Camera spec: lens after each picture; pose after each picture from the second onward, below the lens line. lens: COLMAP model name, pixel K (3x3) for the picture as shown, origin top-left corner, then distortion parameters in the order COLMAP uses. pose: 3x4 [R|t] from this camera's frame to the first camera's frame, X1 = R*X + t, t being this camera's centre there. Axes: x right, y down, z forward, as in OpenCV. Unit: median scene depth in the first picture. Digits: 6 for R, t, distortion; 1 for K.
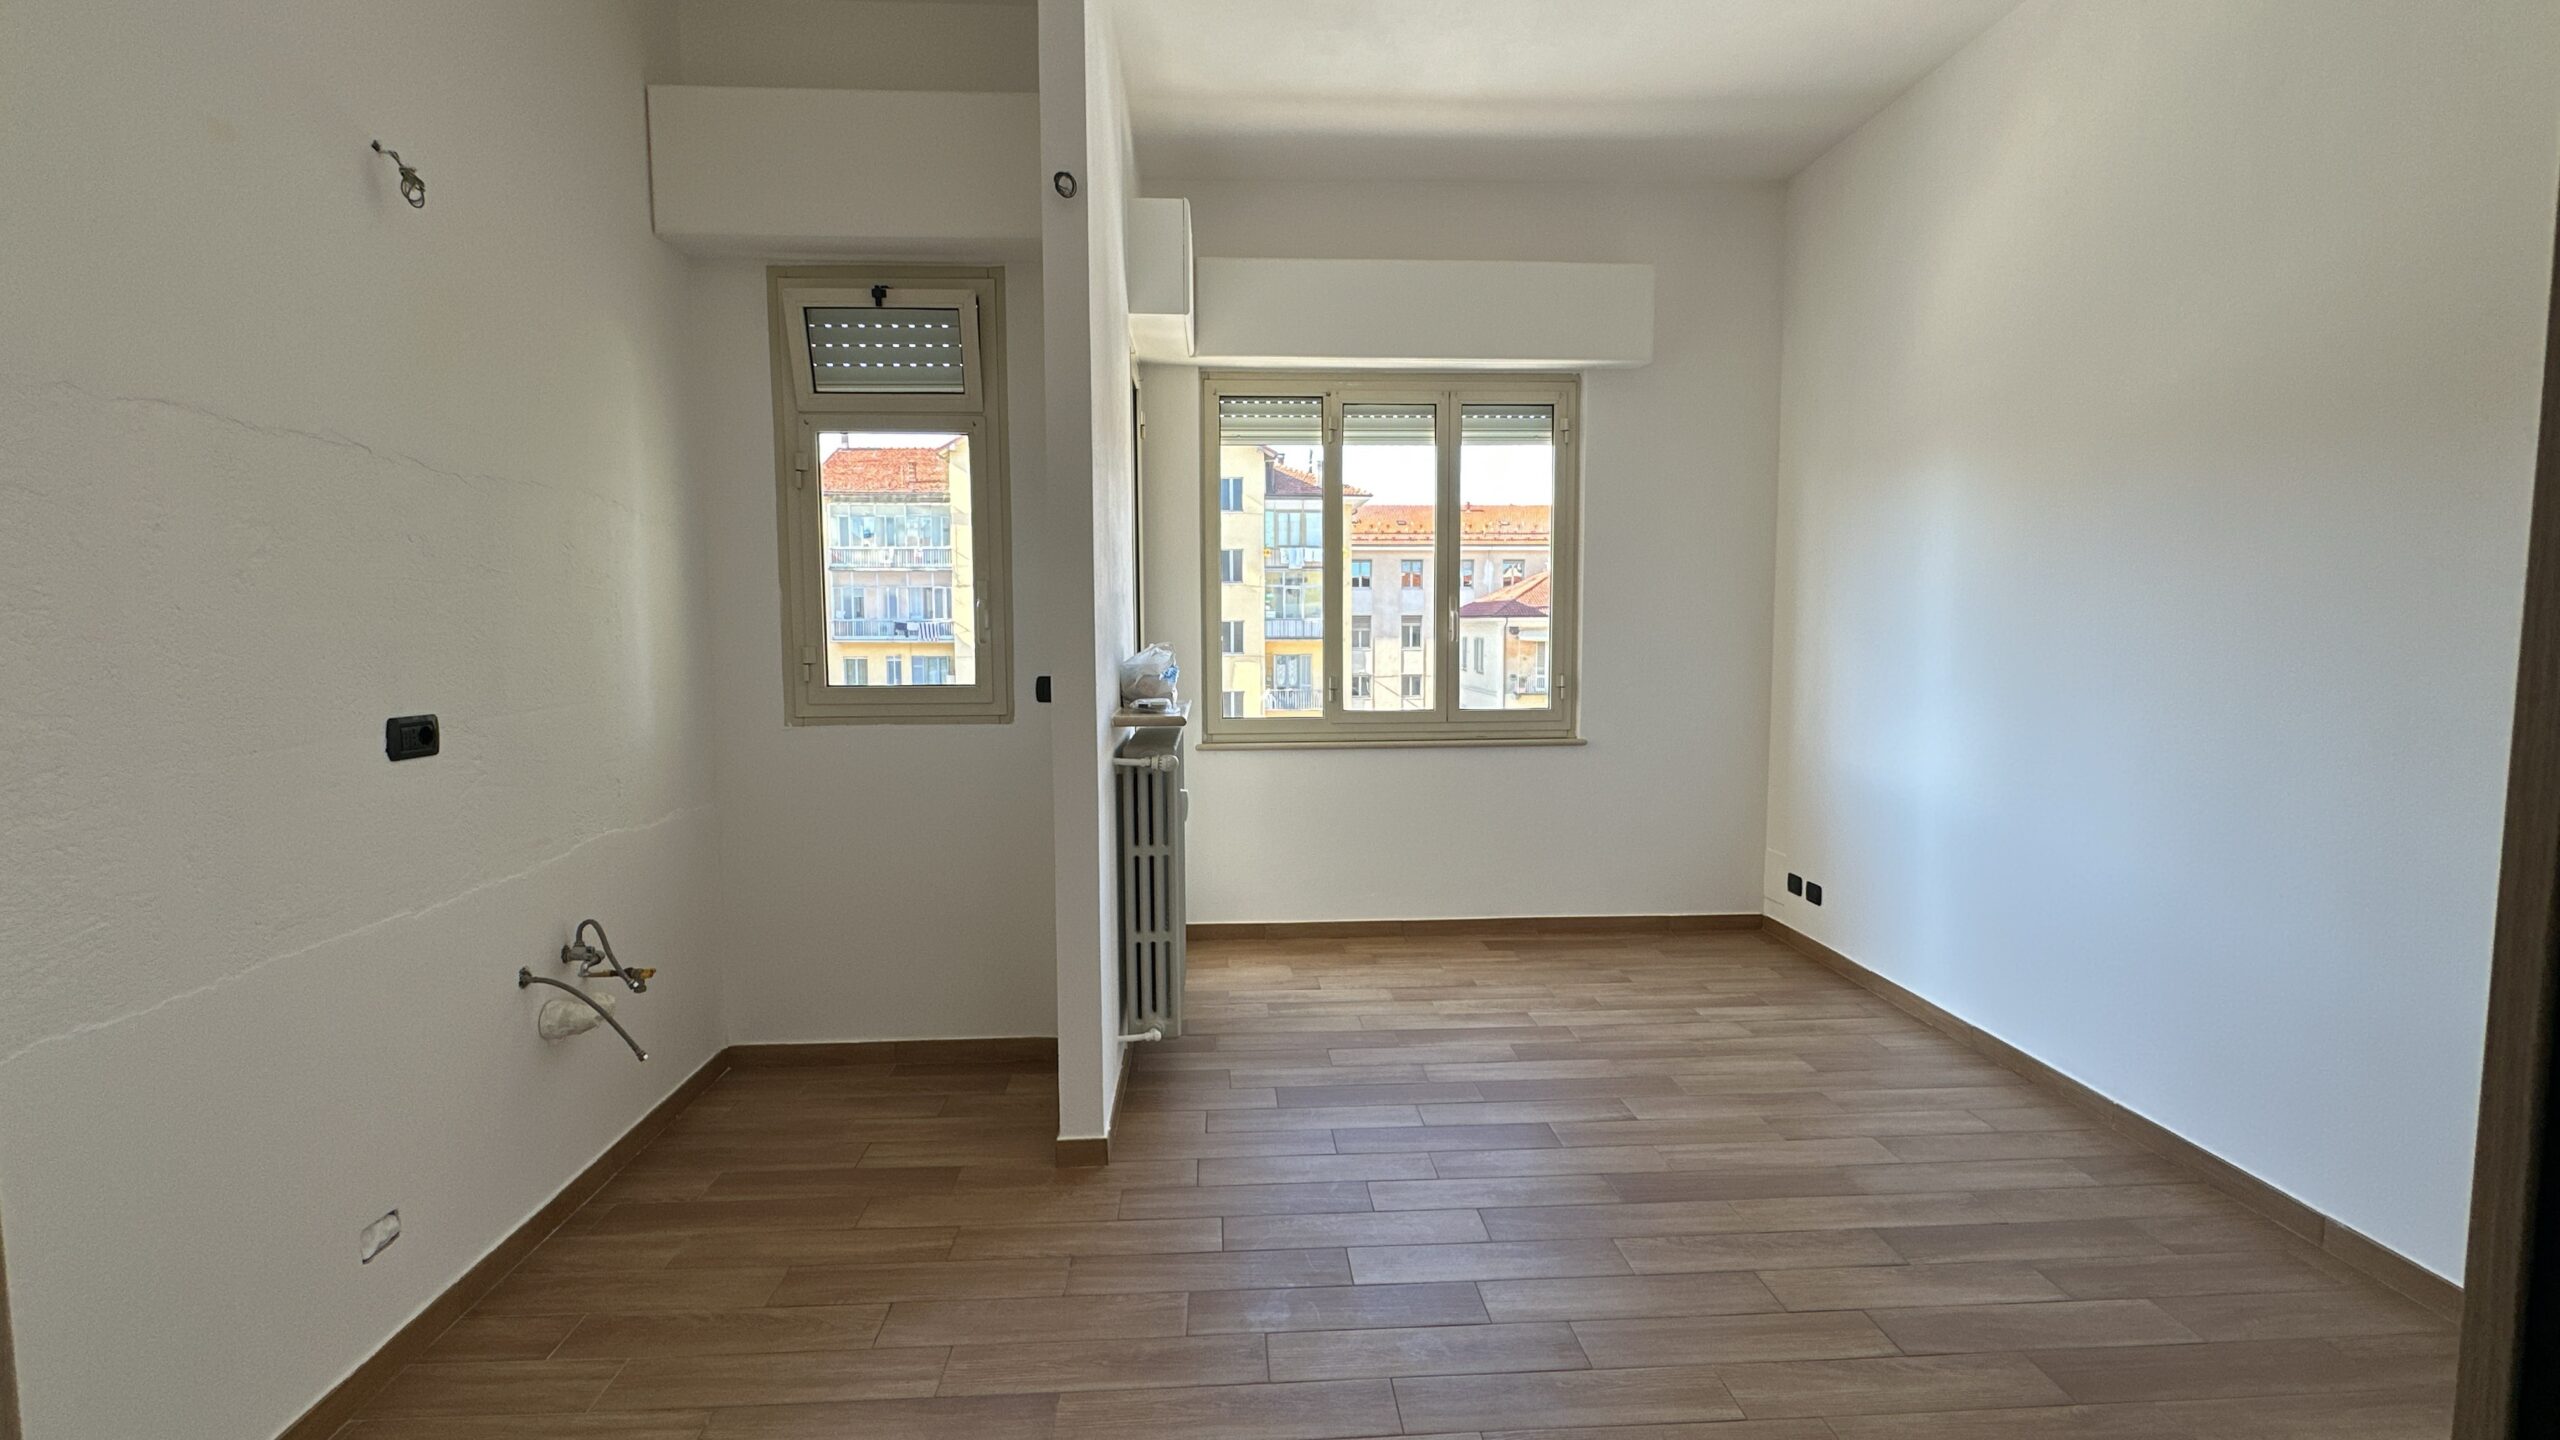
lens RADIAL K [[1164.3, 0, 1279.0], [0, 1164.3, 725.6], [0, 0, 1]] dist [-0.001985, 0.000190]
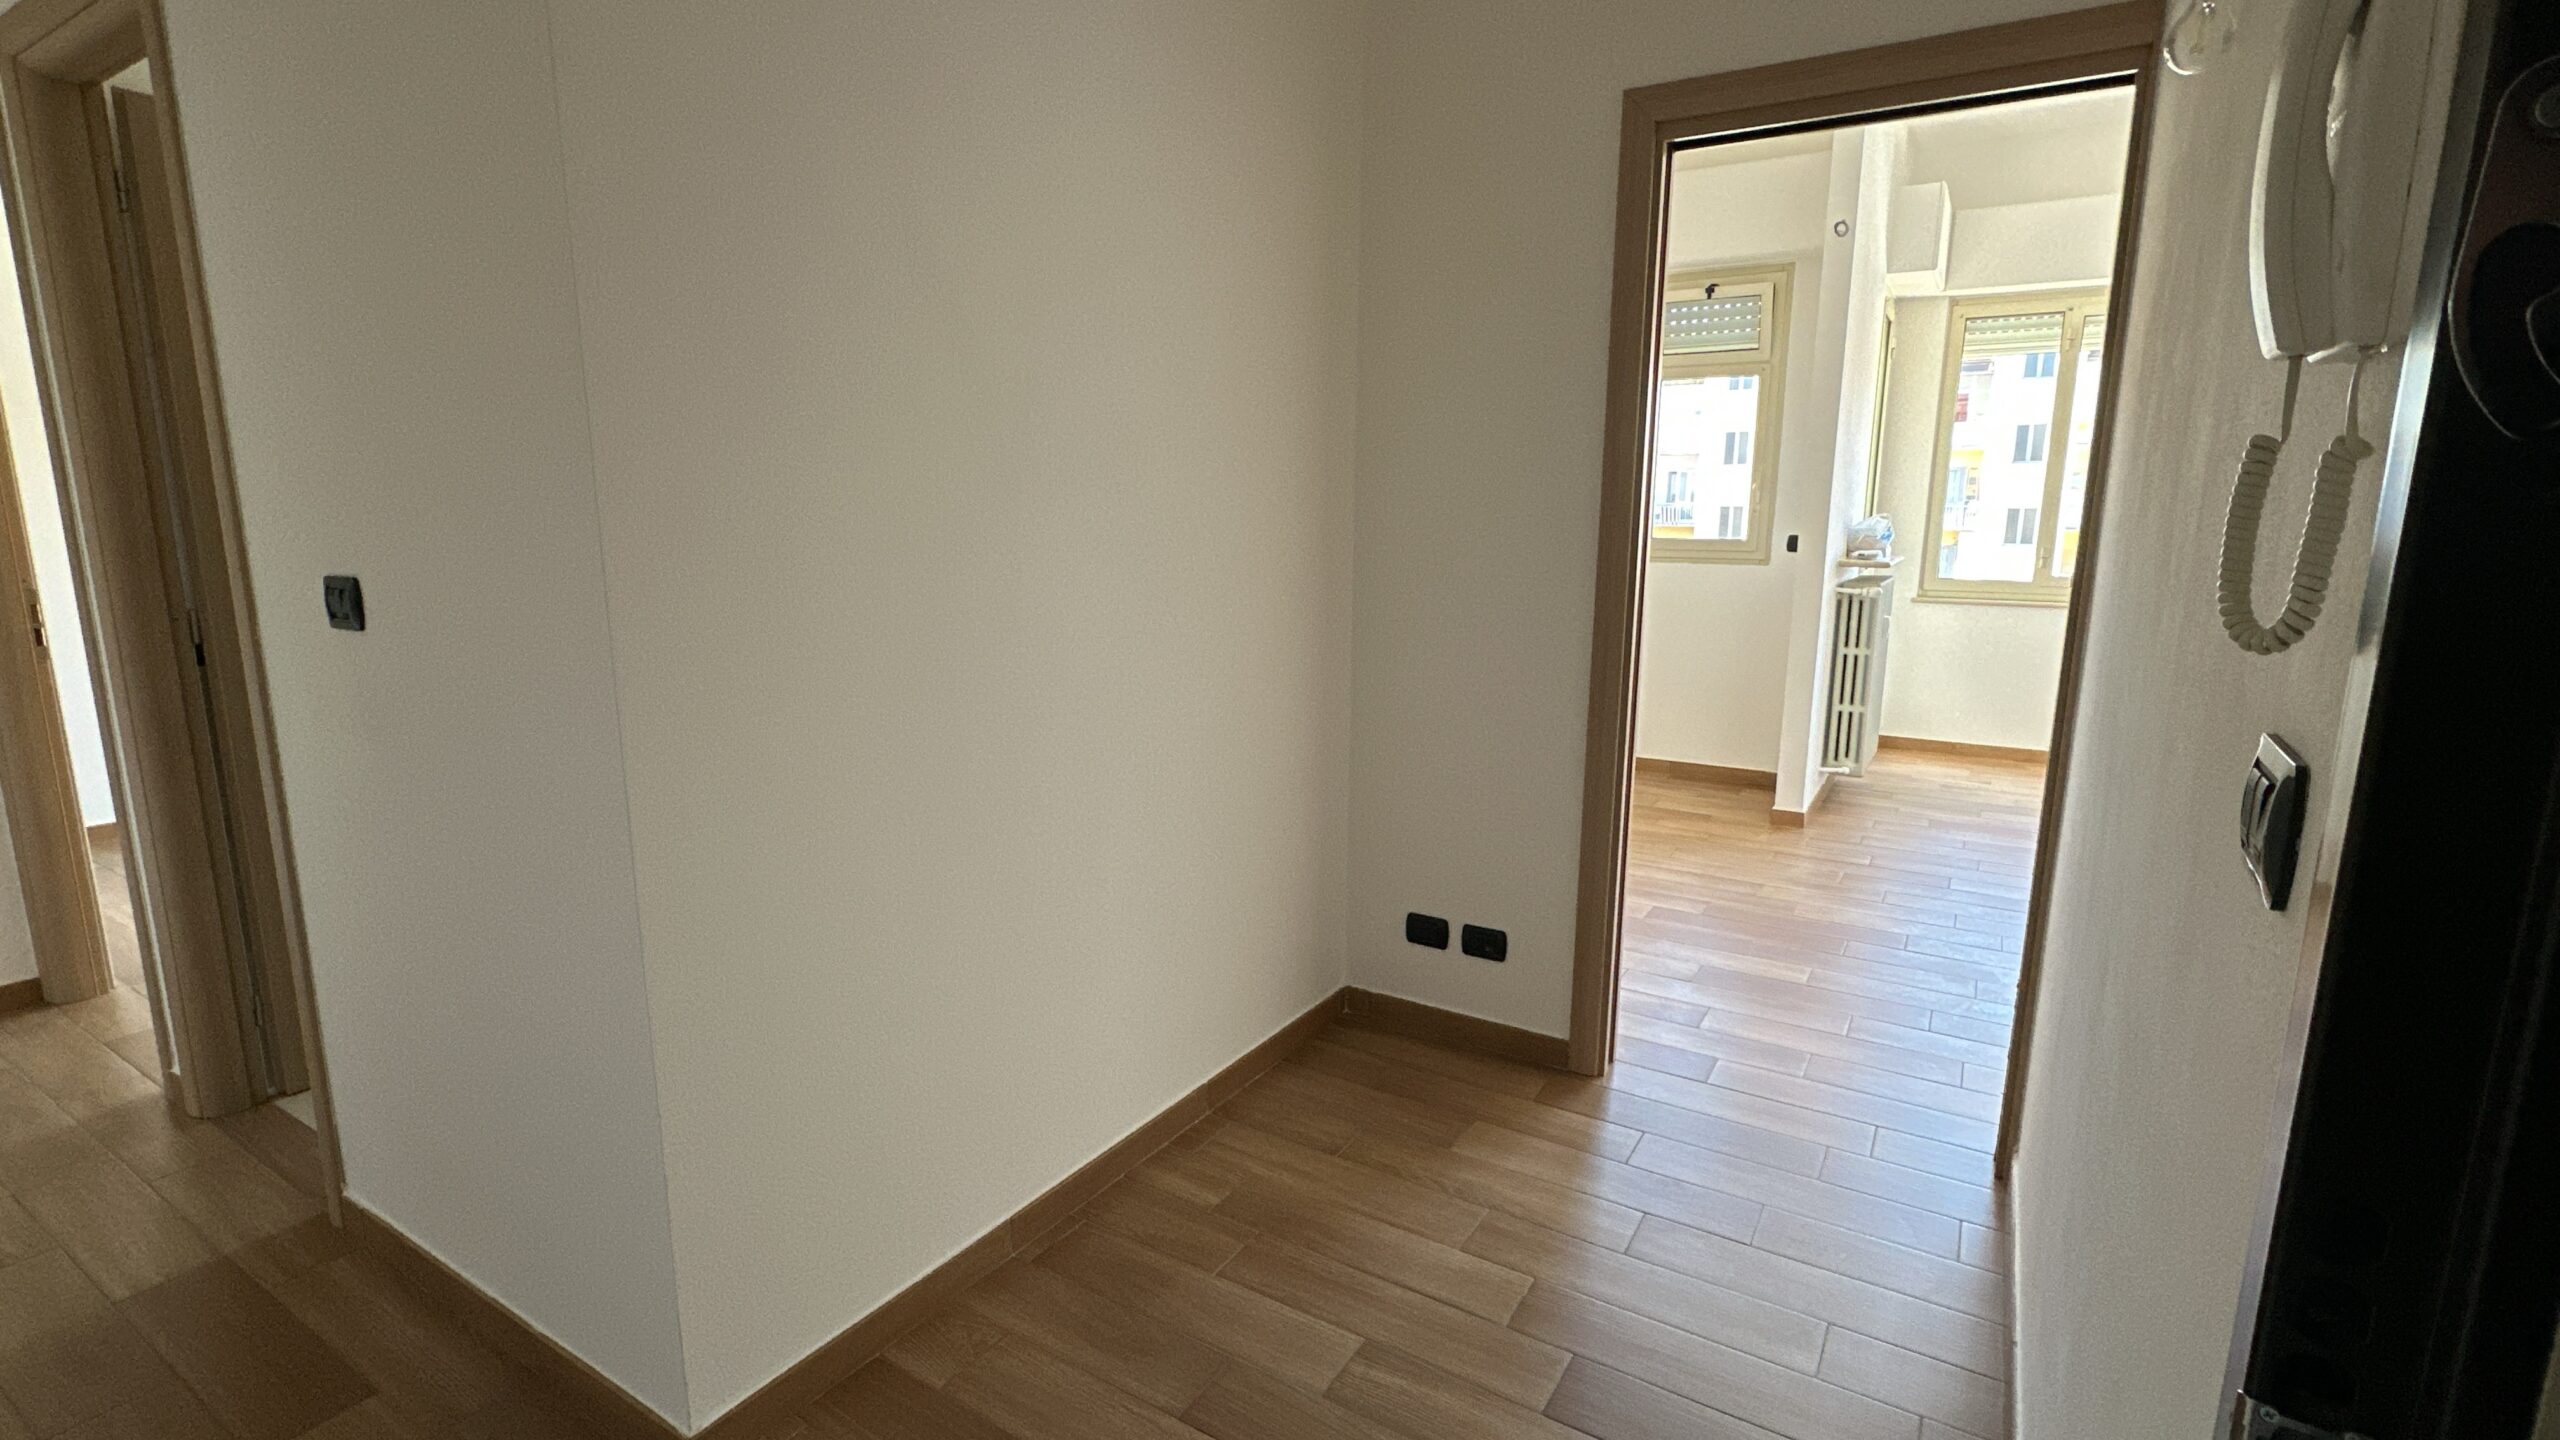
lens RADIAL K [[1167.3, 0, 1279.8], [0, 1167.3, 727.2], [0, 0, 1]] dist [0.001380, 0.000393]
pose [[0.822878, 0.114099, -0.556645, 0.105517], [-0.059374, 0.991535, 0.115469, 0.059707], [0.565108, -0.061967, 0.822687, -0.554088]]
